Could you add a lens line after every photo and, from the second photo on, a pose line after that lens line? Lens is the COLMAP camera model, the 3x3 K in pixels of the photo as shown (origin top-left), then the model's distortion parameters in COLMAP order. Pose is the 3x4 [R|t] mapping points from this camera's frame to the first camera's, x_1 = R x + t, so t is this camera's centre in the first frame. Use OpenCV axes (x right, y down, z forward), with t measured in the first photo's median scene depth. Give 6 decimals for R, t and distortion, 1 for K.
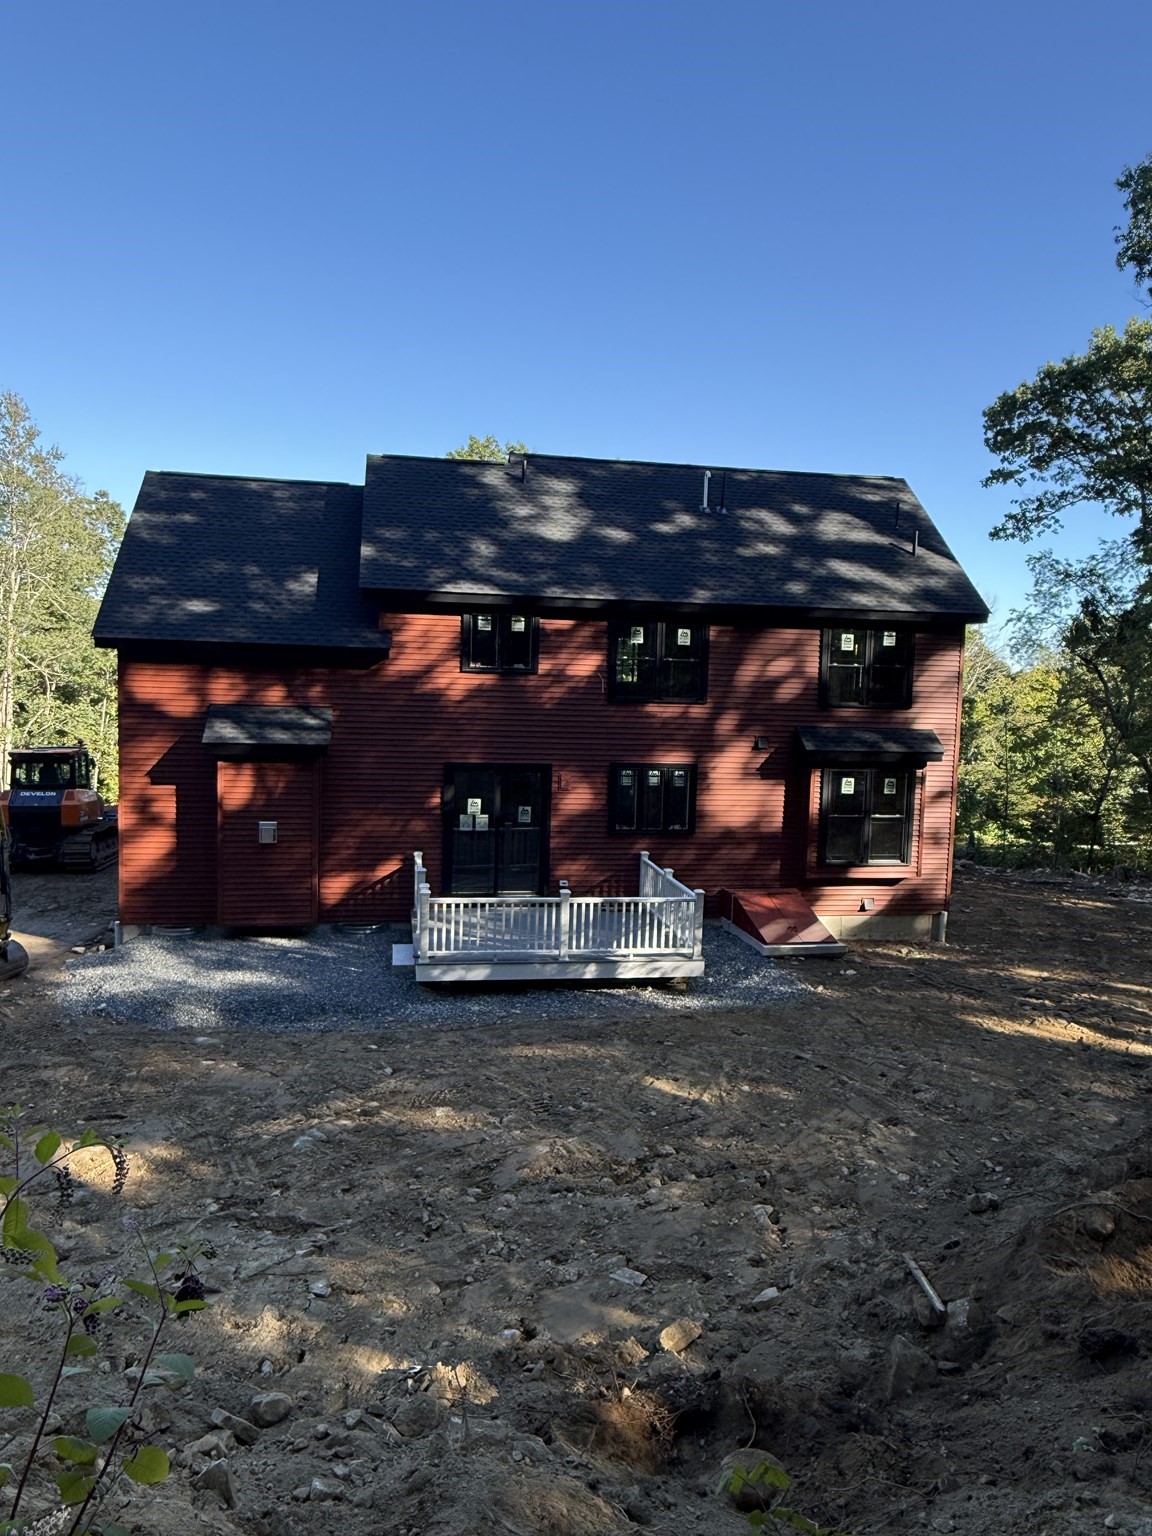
lens RADIAL K [[1070.3, 0, 579.3], [0, 1070.3, 759.6], [0, 0, 1]] dist [-0.113792, 0.323981]
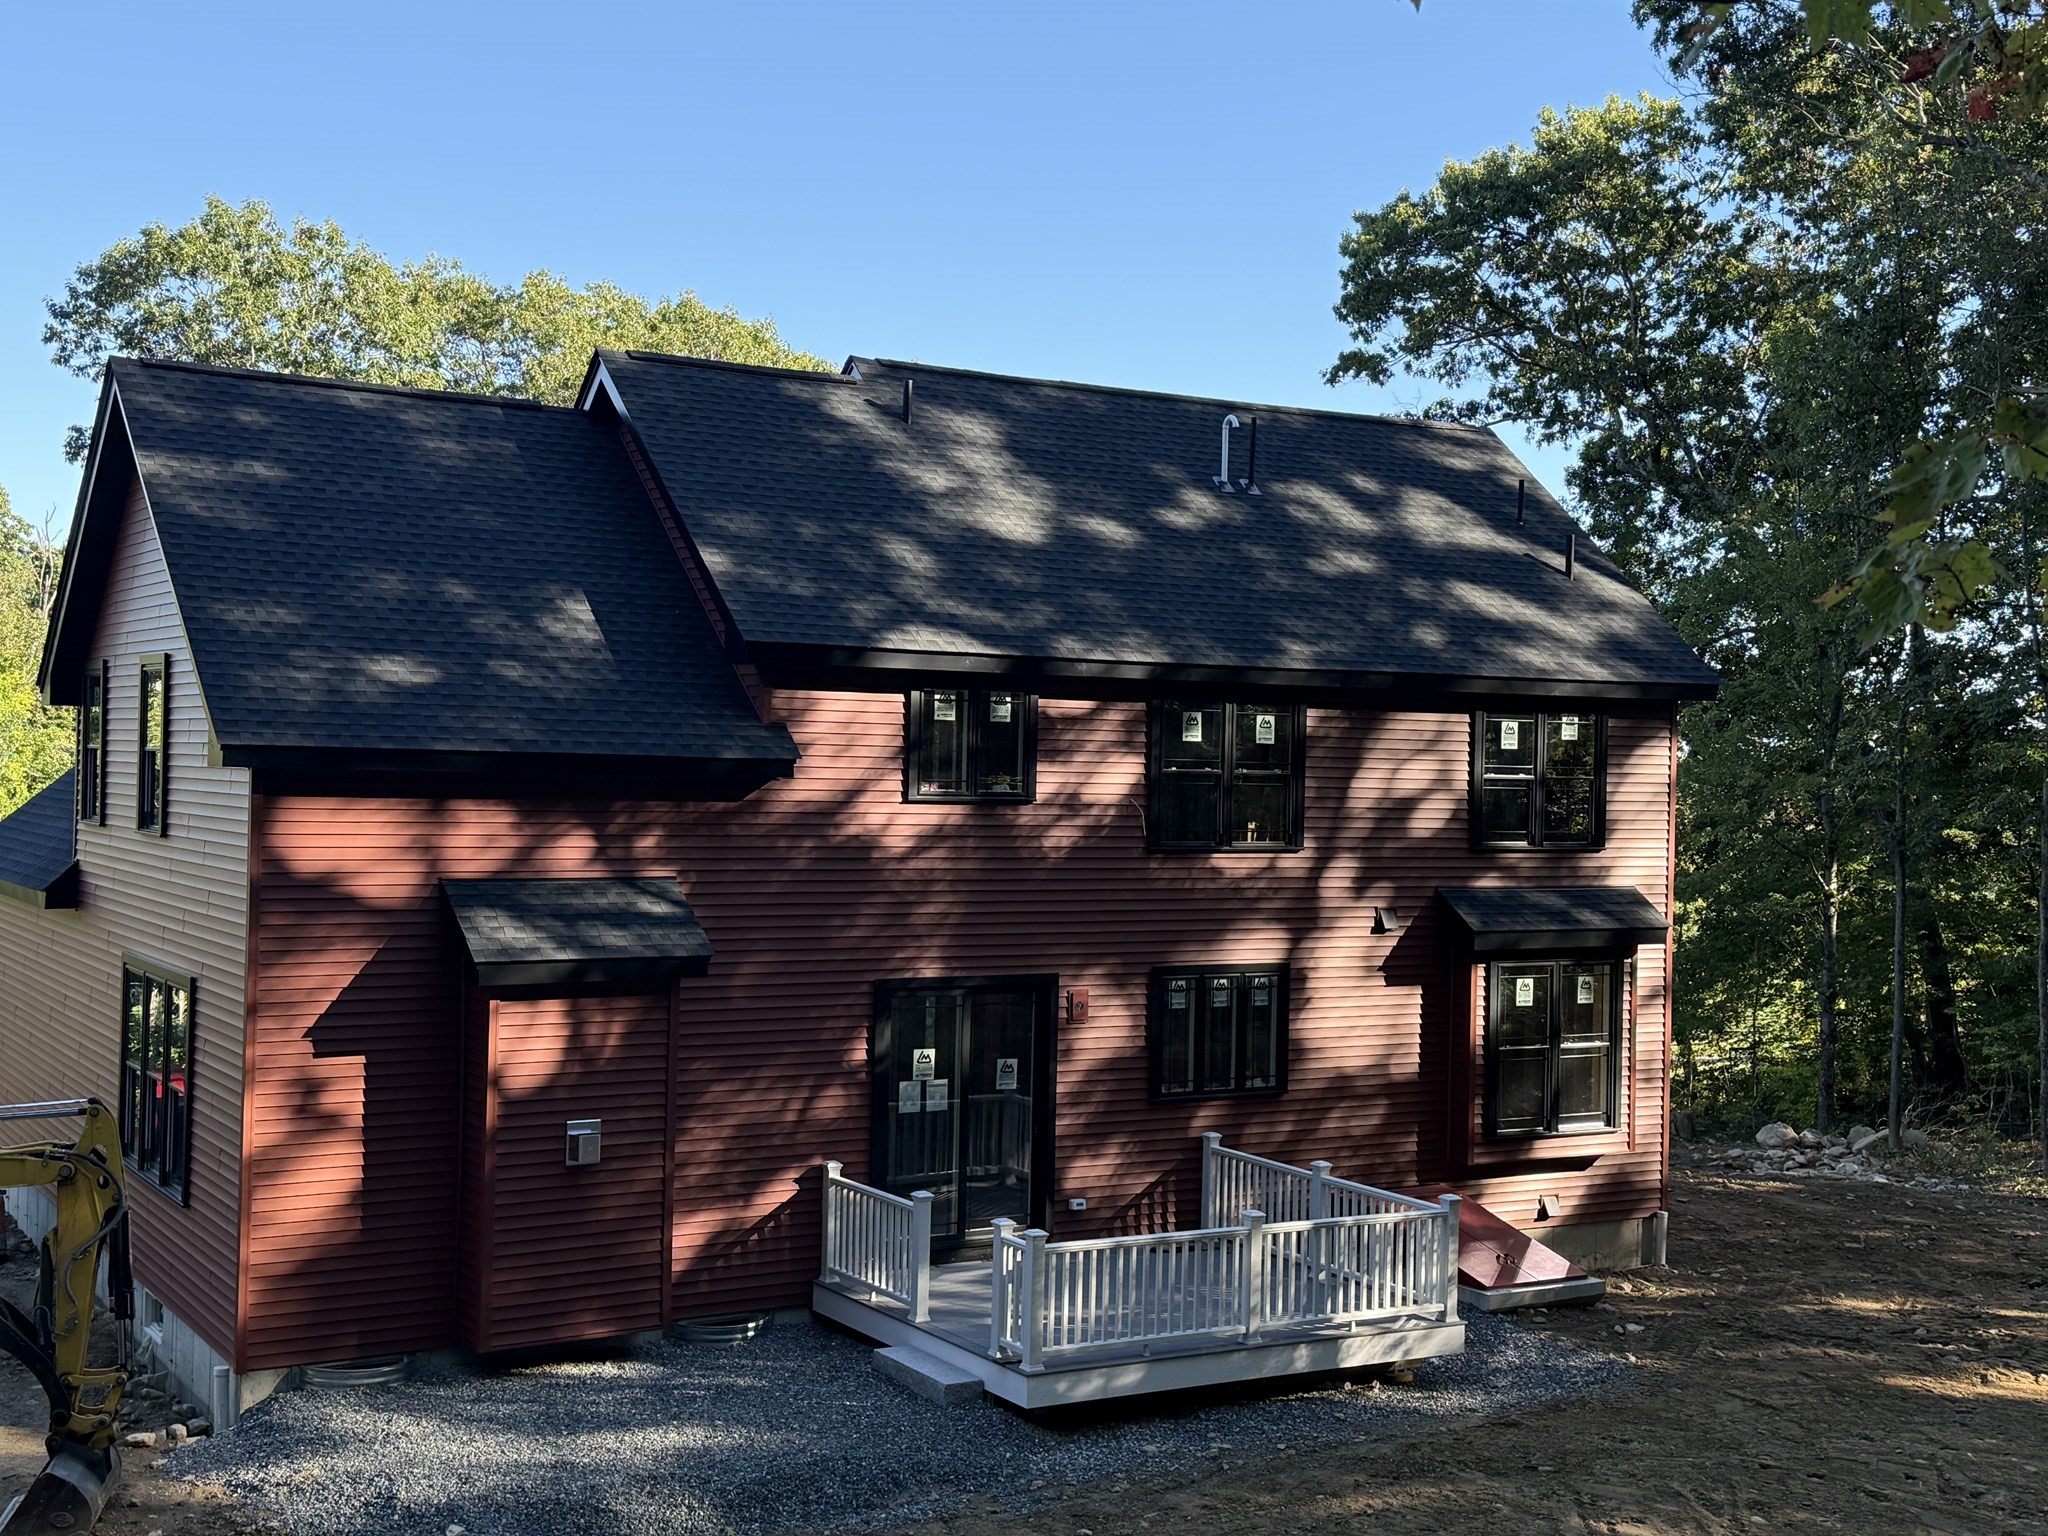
lens RADIAL K [[2454.8, 0, 1024.0], [0, 2454.8, 768.0], [0, 0, 1]] dist [0.080317, -0.019903]
pose [[0.933201, -0.009452, 0.359231, -0.474022], [0.030537, 0.998124, -0.053065, -0.033399], [-0.358056, 0.060490, 0.931739, -0.117708]]
